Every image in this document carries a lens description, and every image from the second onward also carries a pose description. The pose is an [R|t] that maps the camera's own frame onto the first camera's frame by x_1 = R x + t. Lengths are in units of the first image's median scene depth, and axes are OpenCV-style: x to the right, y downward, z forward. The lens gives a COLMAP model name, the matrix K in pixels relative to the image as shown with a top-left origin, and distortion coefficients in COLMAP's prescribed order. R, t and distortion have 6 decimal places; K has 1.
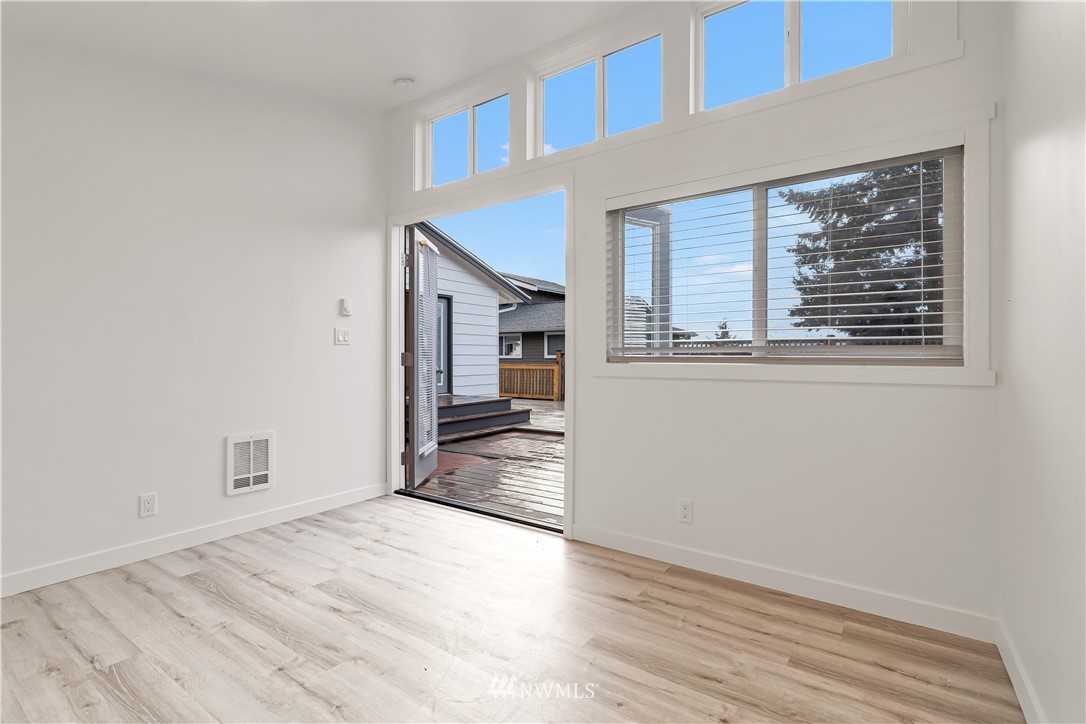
lens RADIAL K [[512.4, 0, 551.8], [0, 512.4, 362.9], [0, 0, 1]] dist [0.005597, -0.002095]
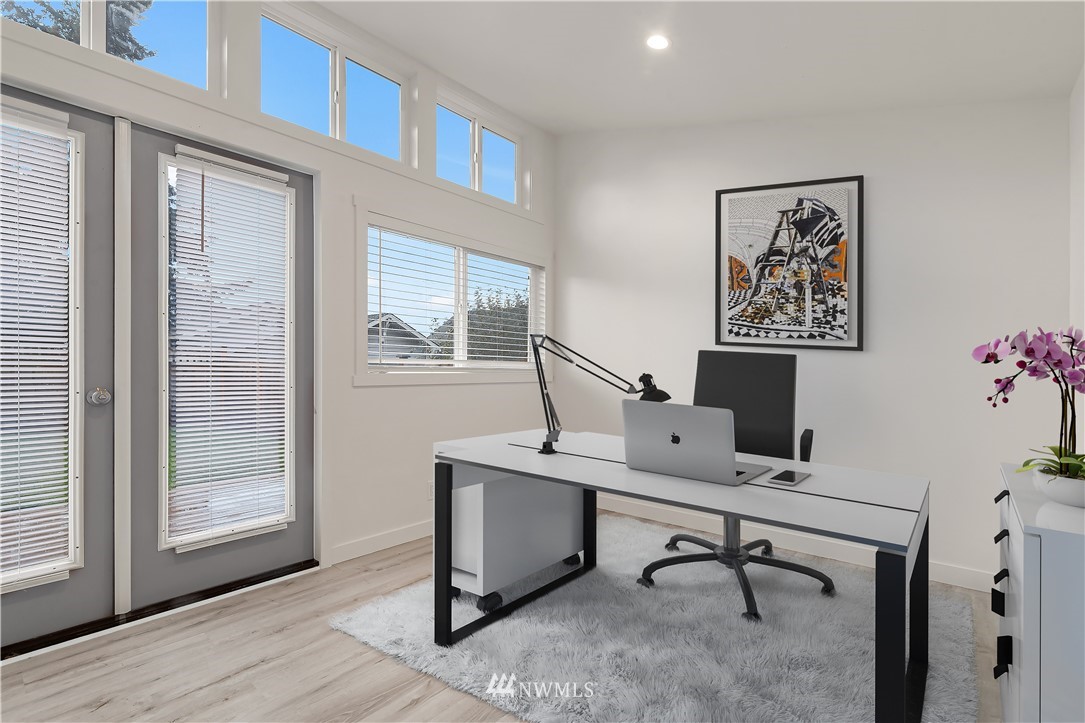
lens RADIAL K [[511.9, 0, 543.7], [0, 511.9, 367.3], [0, 0, 1]] dist [0.005597, -0.002095]
pose [[0.072732, 0.006023, 0.997333, -0.923632], [0.003776, 0.999973, -0.006315, -0.001076], [-0.997344, 0.004225, 0.072707, 0.606441]]
